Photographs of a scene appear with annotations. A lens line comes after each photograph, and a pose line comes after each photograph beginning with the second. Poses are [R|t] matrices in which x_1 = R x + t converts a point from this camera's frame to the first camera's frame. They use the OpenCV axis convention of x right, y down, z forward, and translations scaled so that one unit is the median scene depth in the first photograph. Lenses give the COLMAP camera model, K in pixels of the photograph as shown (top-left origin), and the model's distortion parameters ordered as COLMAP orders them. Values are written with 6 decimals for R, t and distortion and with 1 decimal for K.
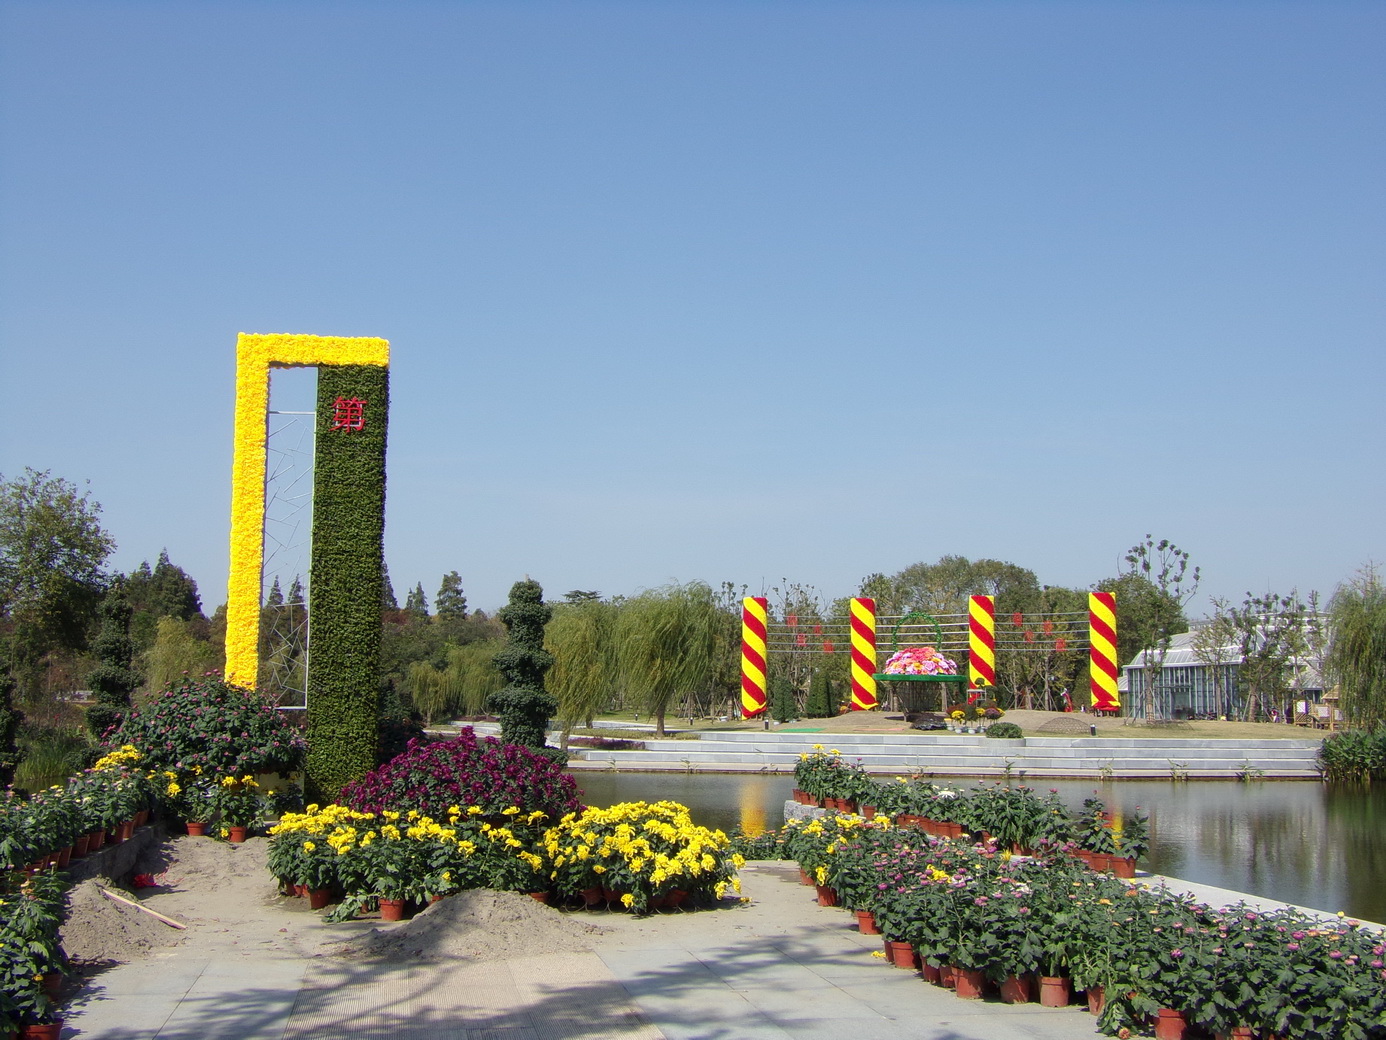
lens RADIAL K [[1481.9, 0, 694.4], [0, 1481.9, 521.4], [0, 0, 1]] dist [-0.004498, 0.000000]
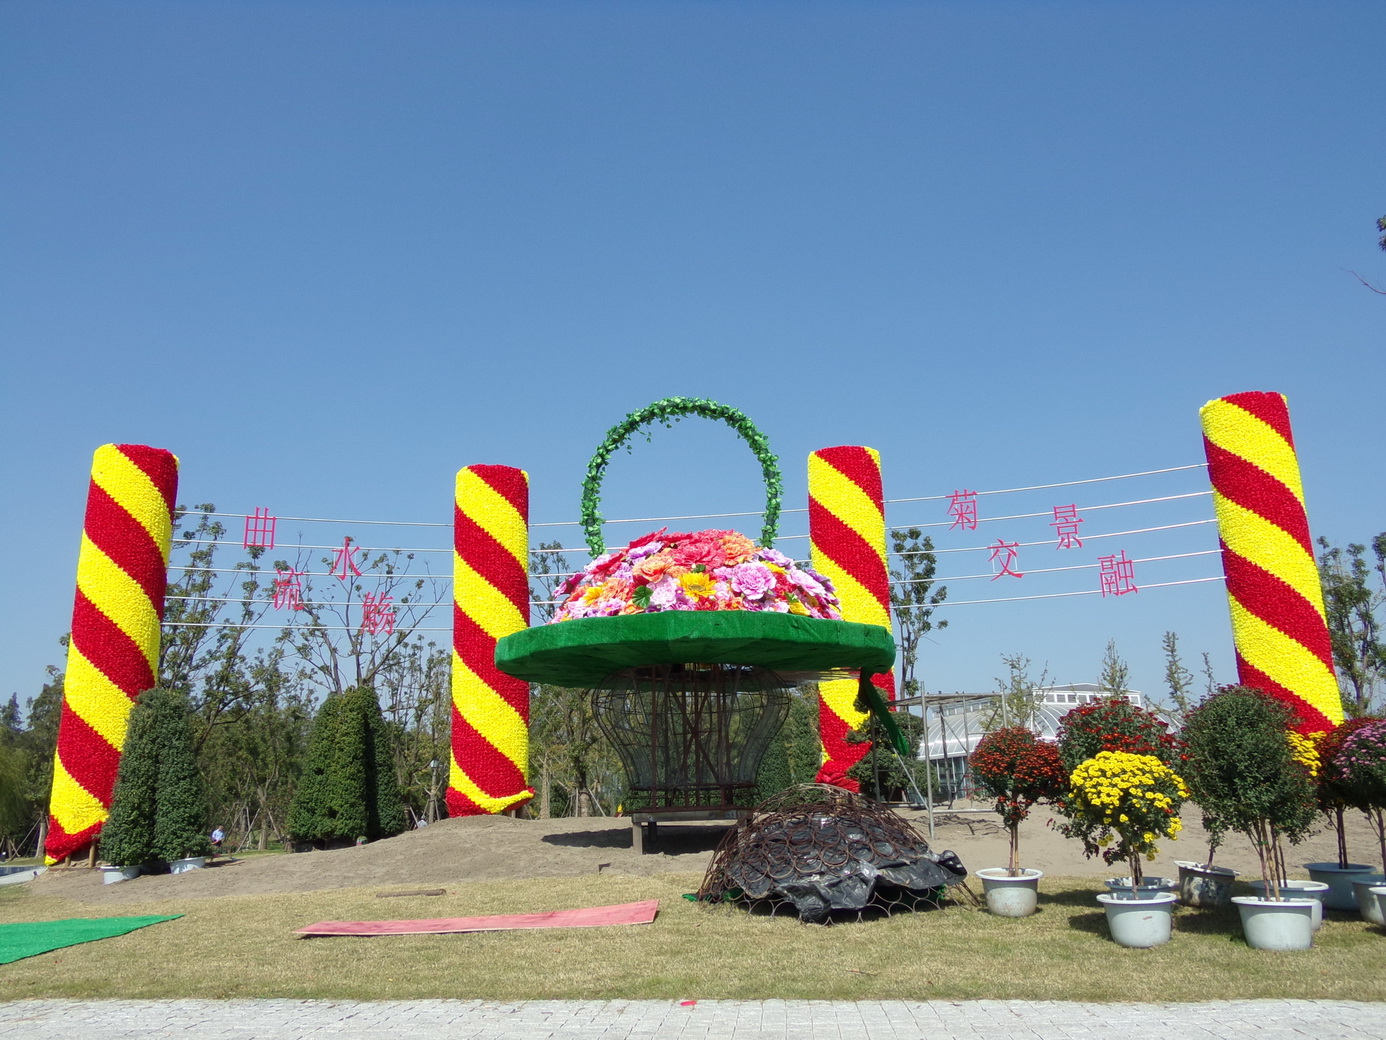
lens RADIAL K [[1100.2, 0, 689.6], [0, 1100.2, 521.8], [0, 0, 1]] dist [0.000320, -0.003433]
pose [[0.973992, 0.023969, 0.225311, 0.102673], [0.010120, 0.988795, -0.148938, 0.101906], [-0.226357, 0.147345, 0.962835, 0.764853]]
